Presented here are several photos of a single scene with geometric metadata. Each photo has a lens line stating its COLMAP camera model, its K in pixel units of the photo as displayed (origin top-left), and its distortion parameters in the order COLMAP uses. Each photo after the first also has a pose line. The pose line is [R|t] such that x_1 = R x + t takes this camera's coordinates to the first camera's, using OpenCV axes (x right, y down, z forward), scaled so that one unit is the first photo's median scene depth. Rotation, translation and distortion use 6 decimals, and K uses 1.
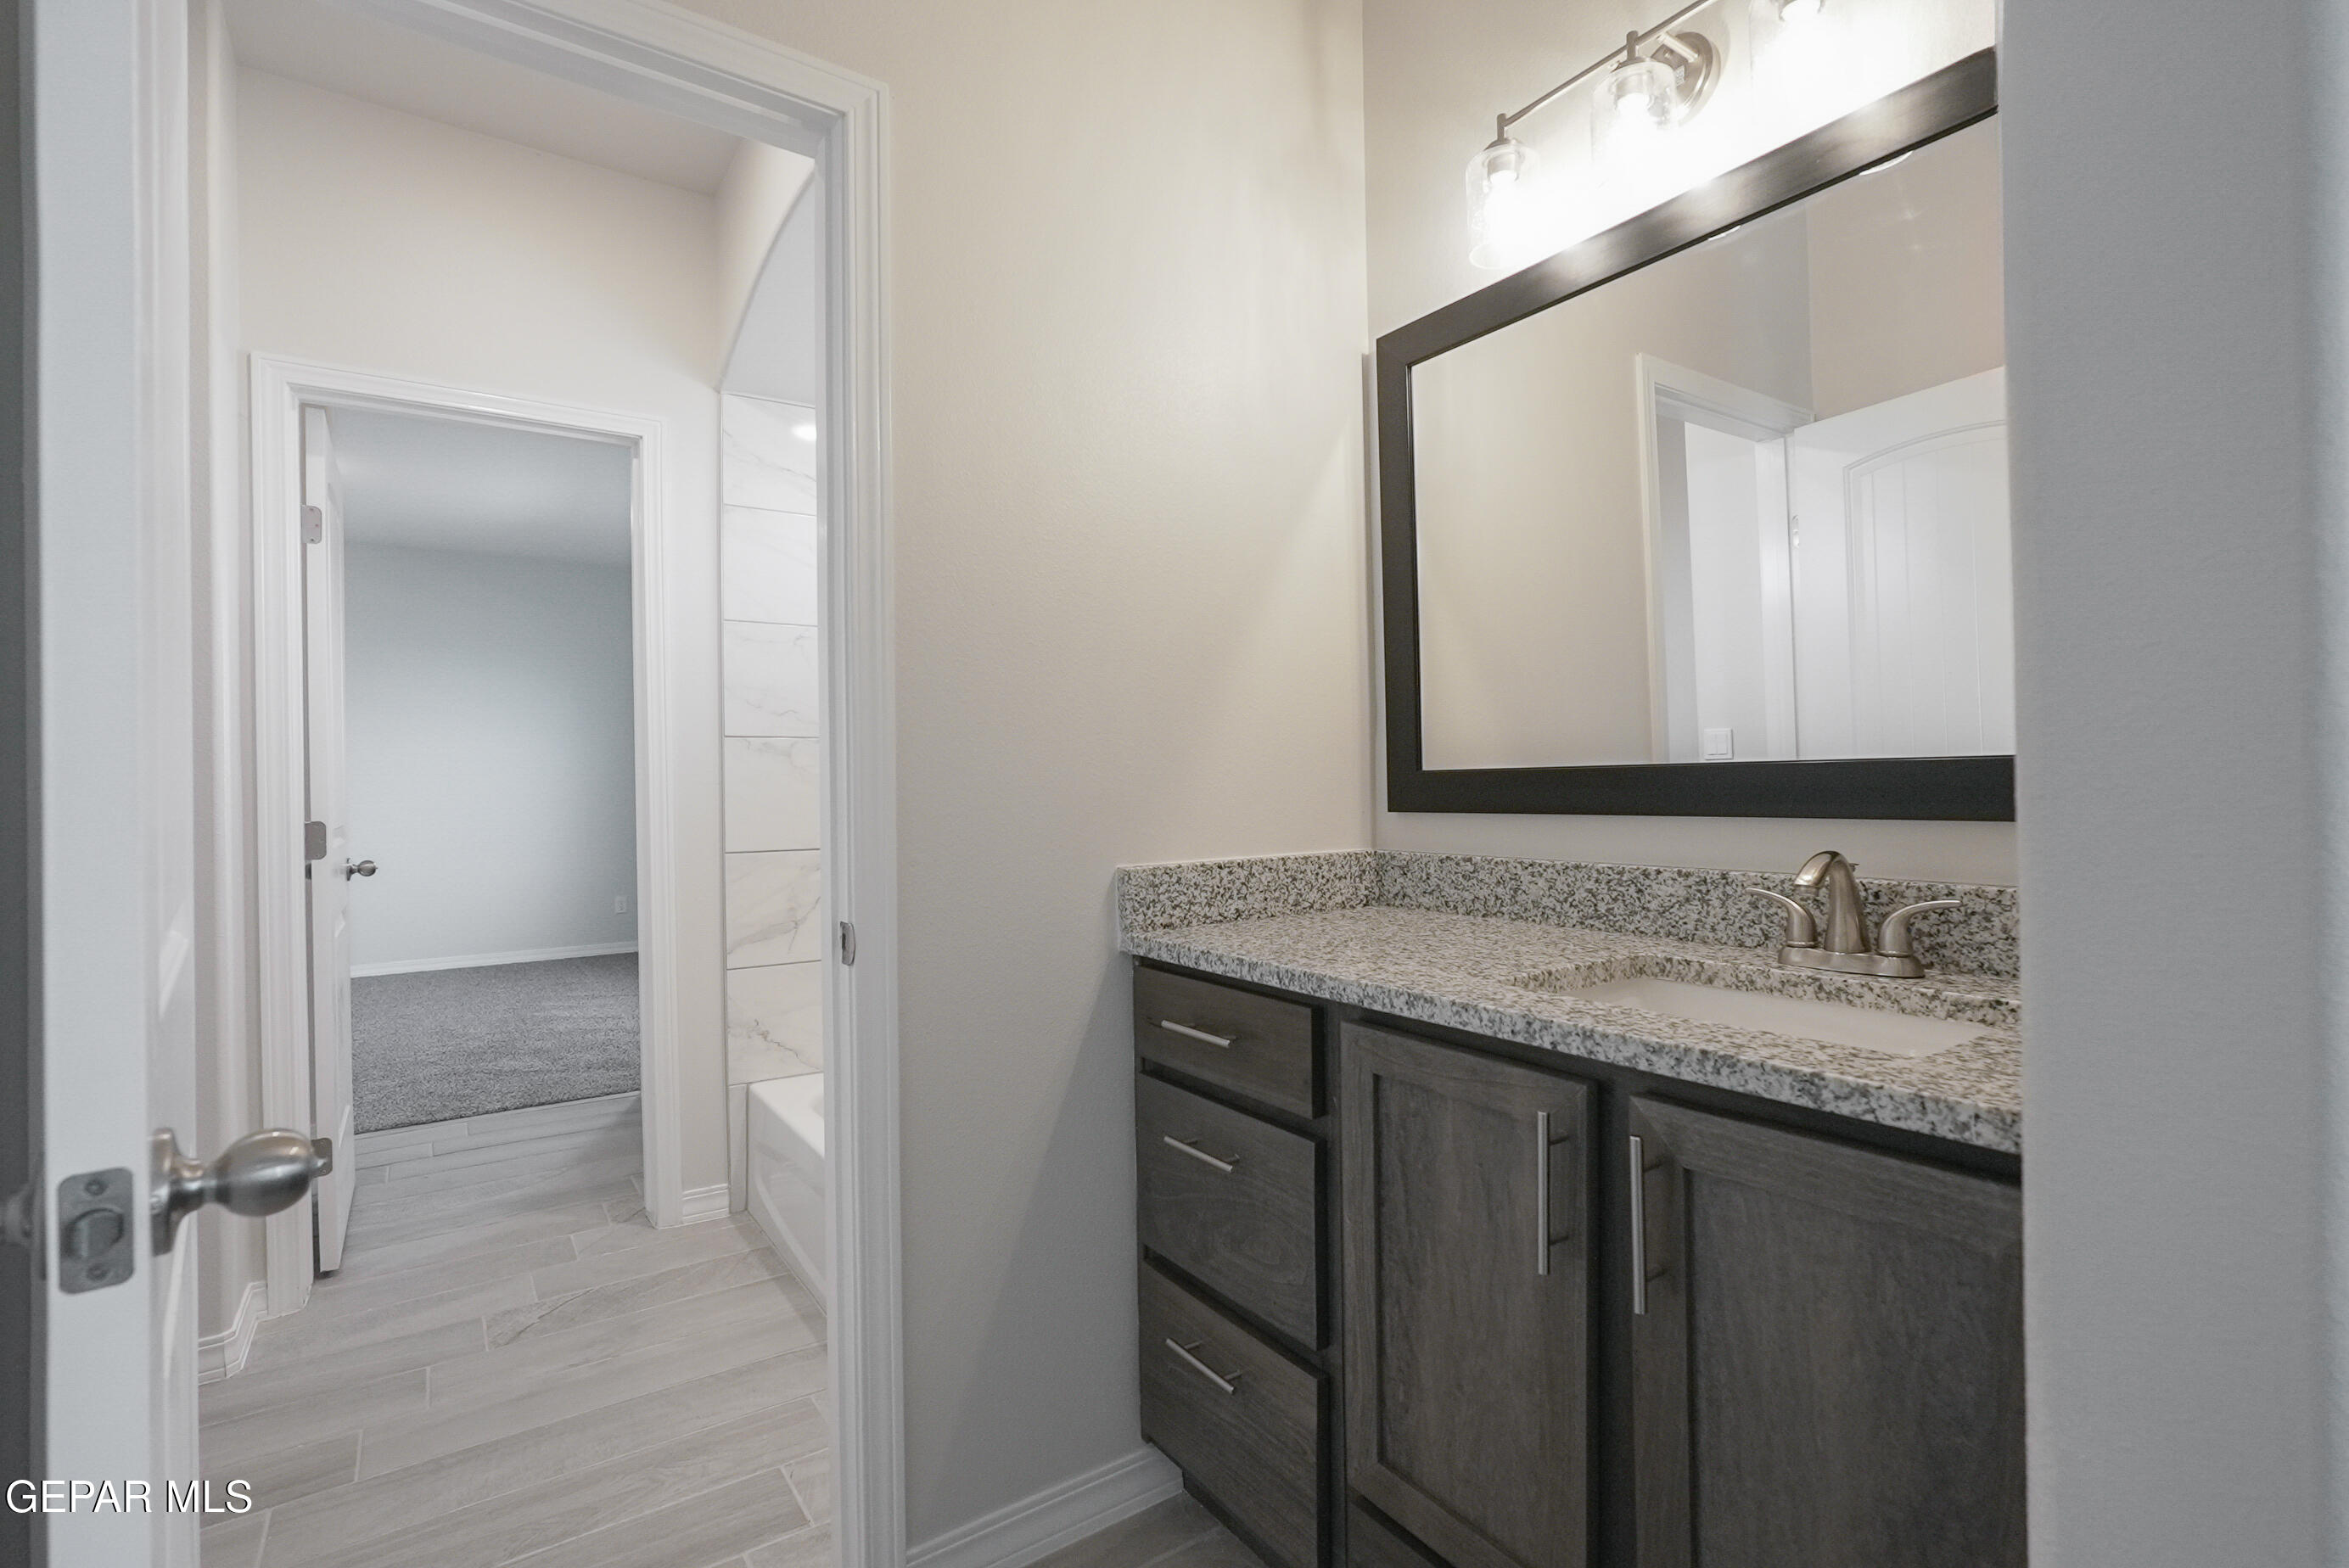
lens RADIAL K [[1055.0, 0, 1175.4], [0, 1055.0, 781.7], [0, 0, 1]] dist [-0.001388, 0.000024]
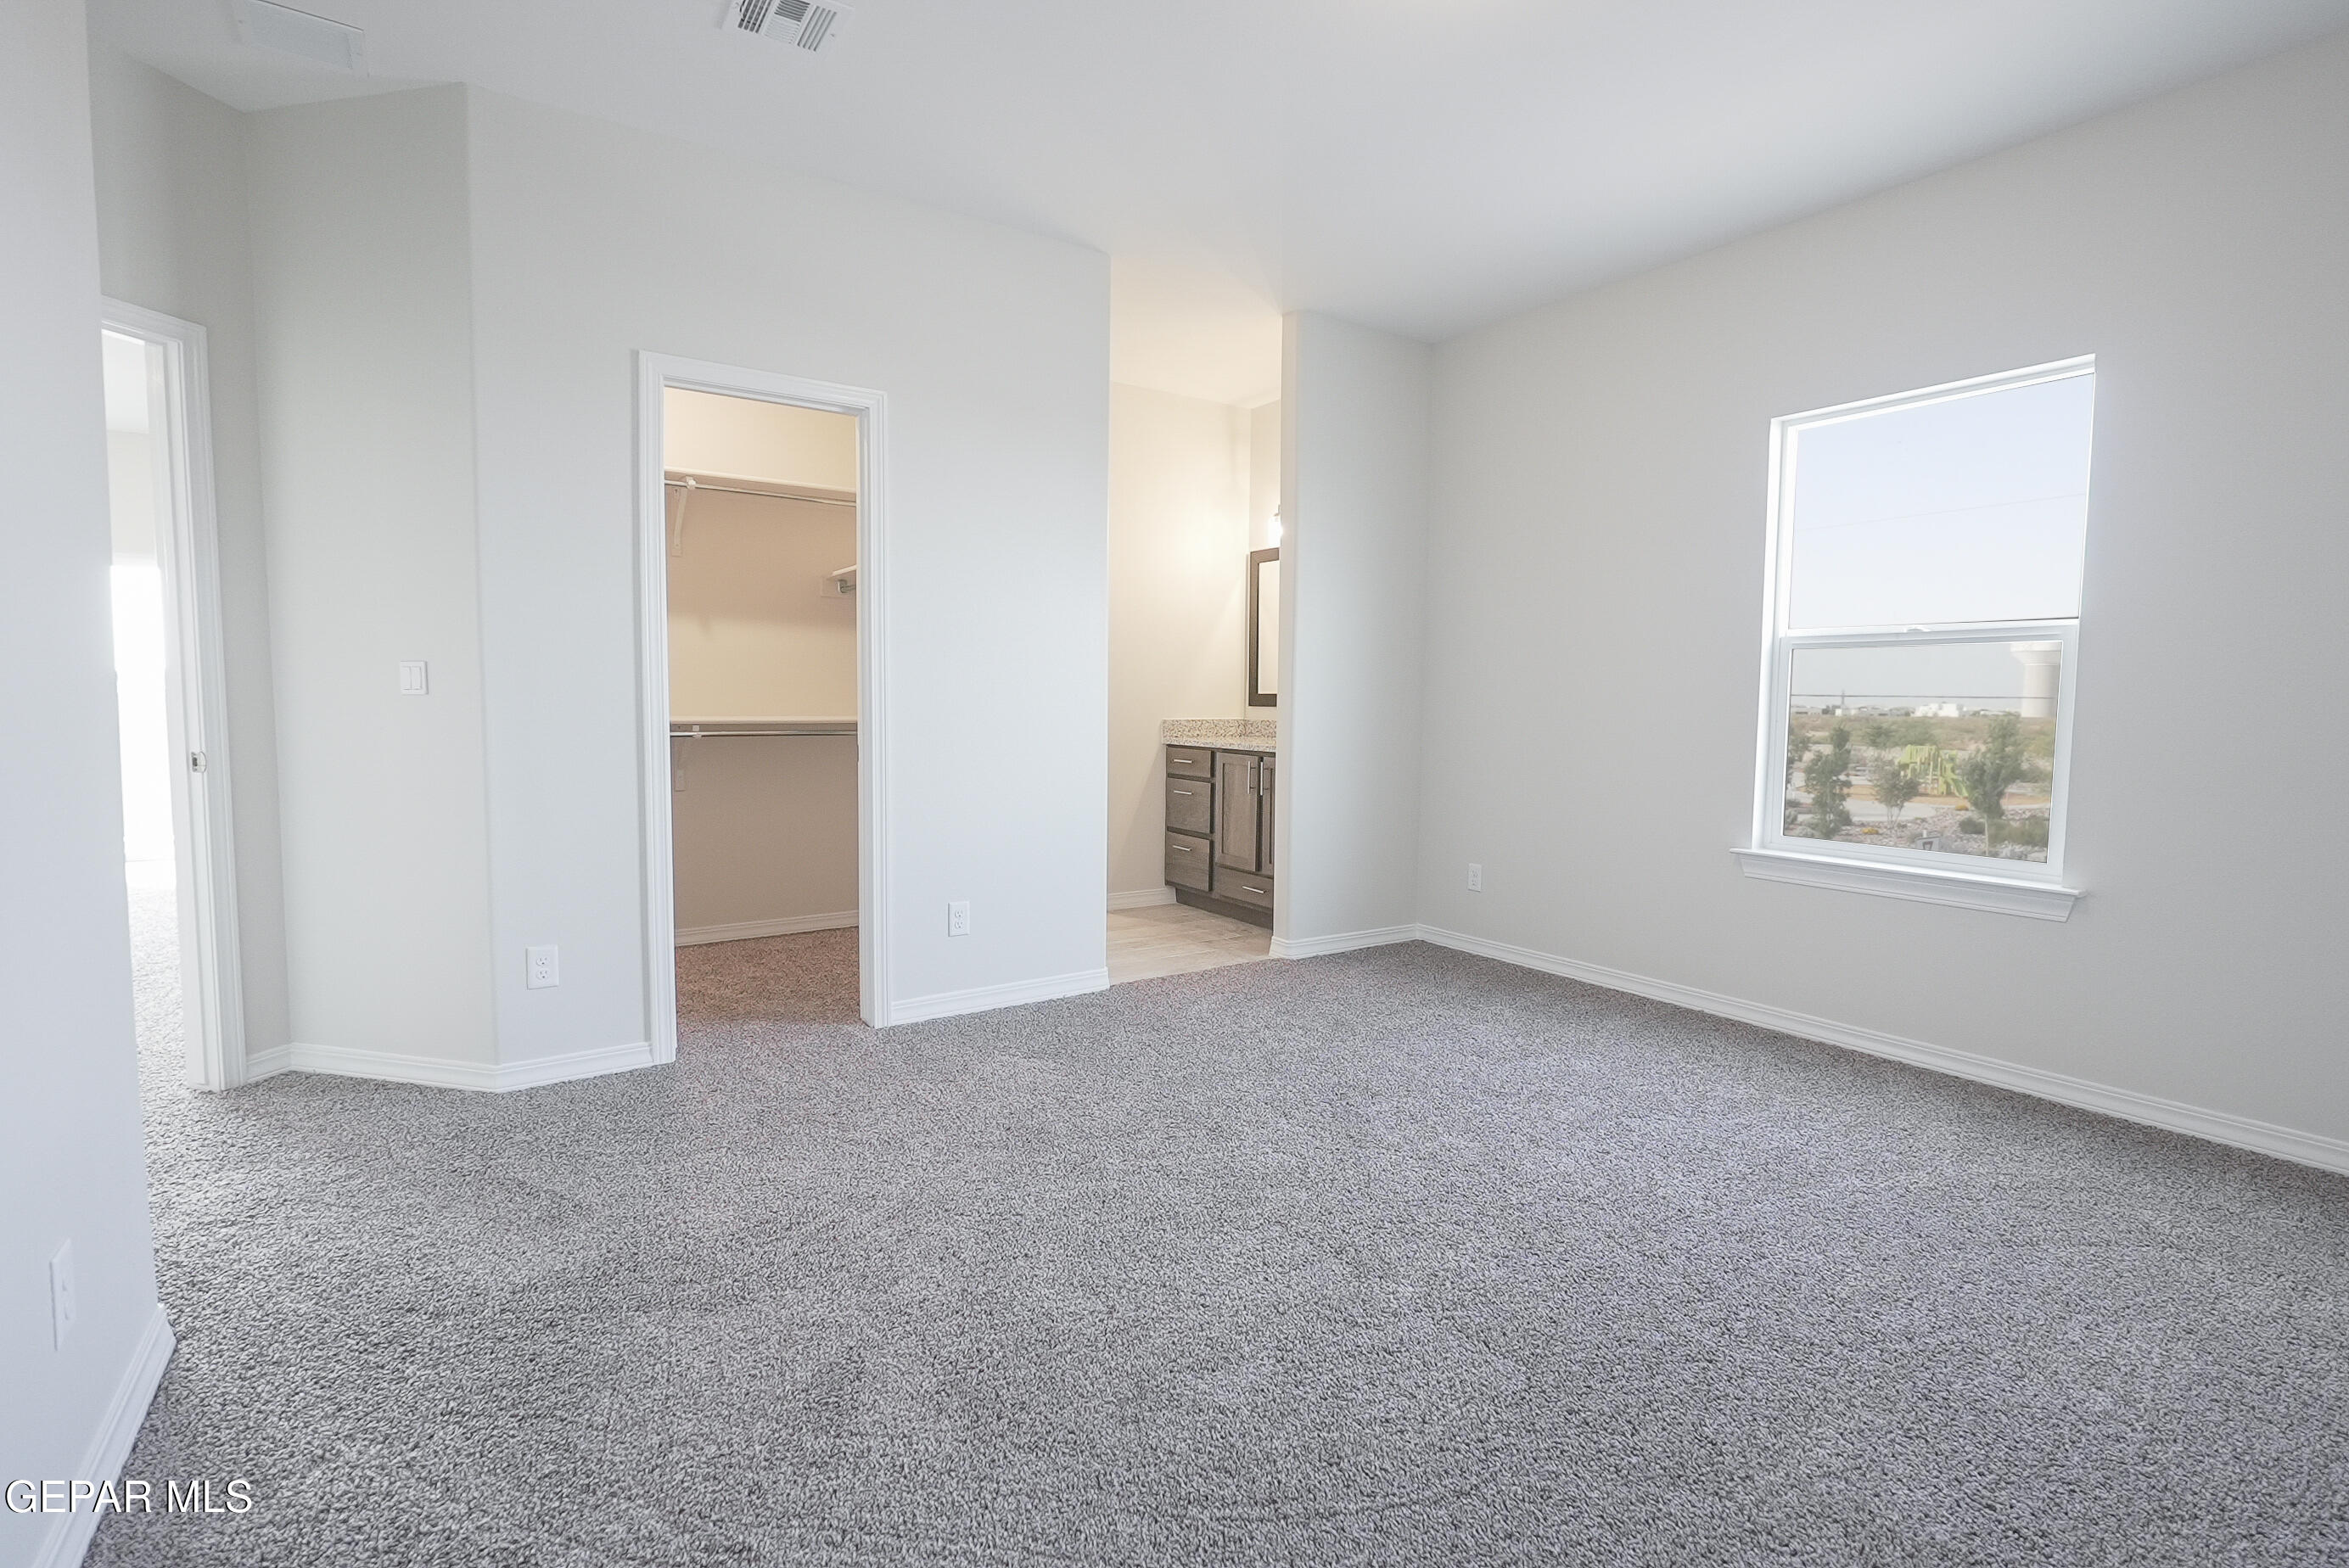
lens RADIAL K [[1082.2, 0, 1178.0], [0, 1082.2, 774.3], [0, 0, 1]] dist [-0.006392, 0.000642]
pose [[0.999522, 0.030626, -0.004332, 0.019638], [-0.030211, 0.996684, 0.075555, -0.007798], [0.006631, -0.075388, 0.997132, -2.876251]]
